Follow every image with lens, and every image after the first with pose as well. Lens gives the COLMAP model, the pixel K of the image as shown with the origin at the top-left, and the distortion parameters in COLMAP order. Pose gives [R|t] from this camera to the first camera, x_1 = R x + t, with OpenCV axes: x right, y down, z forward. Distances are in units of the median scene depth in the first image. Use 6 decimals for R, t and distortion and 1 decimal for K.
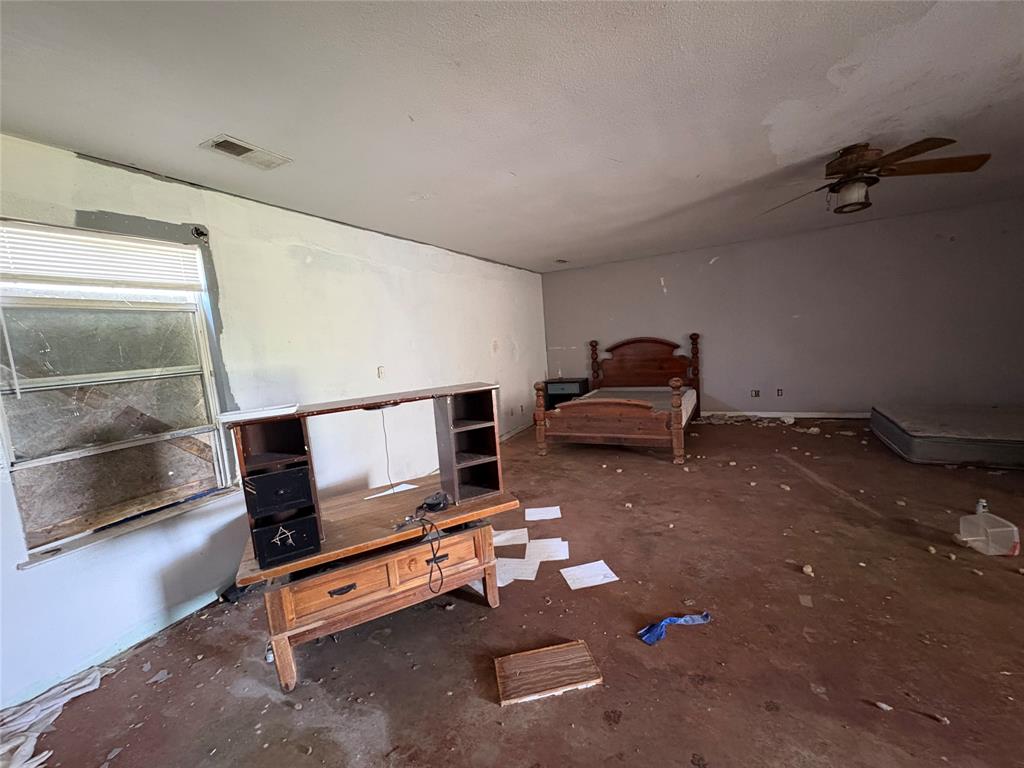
lens RADIAL K [[408.0, 0, 512.0], [0, 408.0, 384.0], [0, 0, 1]] dist [0.000200, 0.000441]
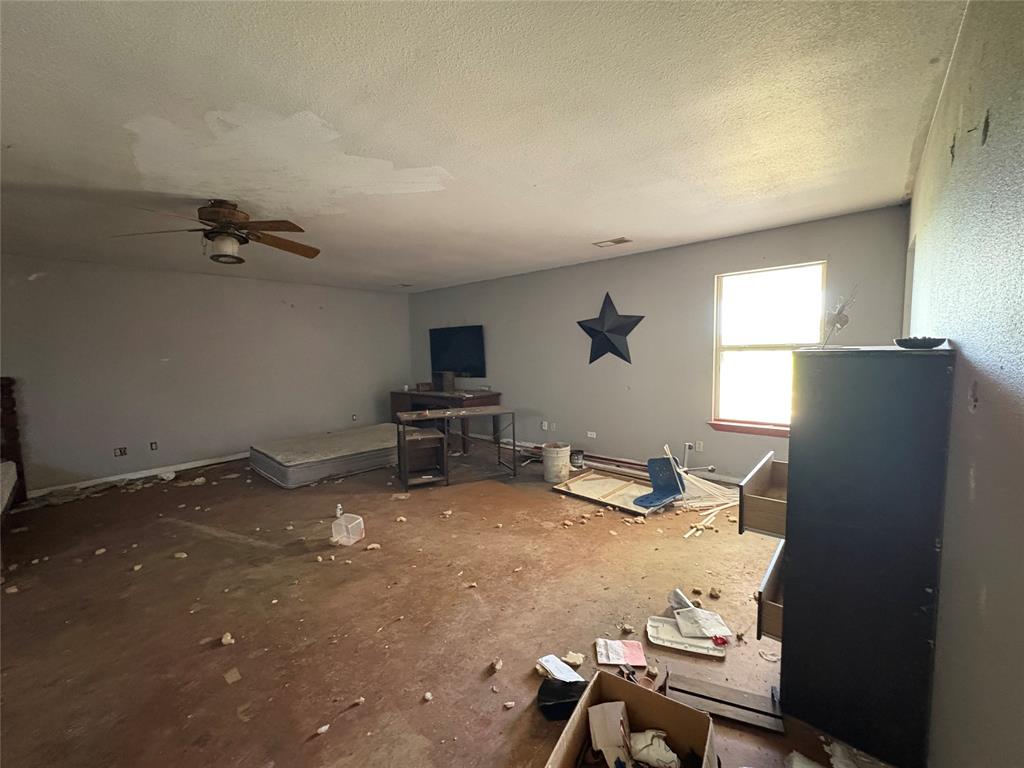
lens RADIAL K [[408.0, 0, 512.0], [0, 408.0, 384.0], [0, 0, 1]] dist [0.000200, 0.000441]
pose [[0.242374, -0.004670, 0.970172, 0.000959], [0.109831, 0.993692, -0.022656, -0.011531], [-0.963946, 0.112046, 0.241358, 0.072534]]
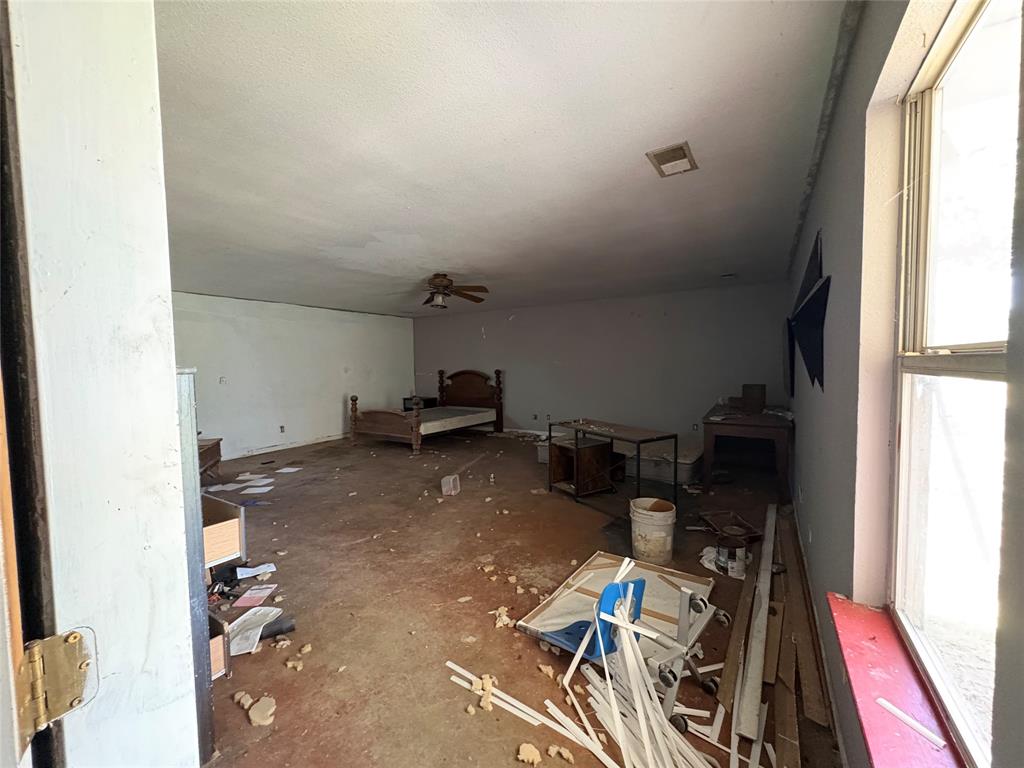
lens RADIAL K [[408.0, 0, 512.0], [0, 408.0, 384.0], [0, 0, 1]] dist [0.000200, 0.000441]
pose [[0.994741, 0.068265, -0.076358, 1.066658], [-0.072393, 0.995984, -0.052677, -0.015003], [0.072455, 0.057927, 0.995688, -0.615338]]
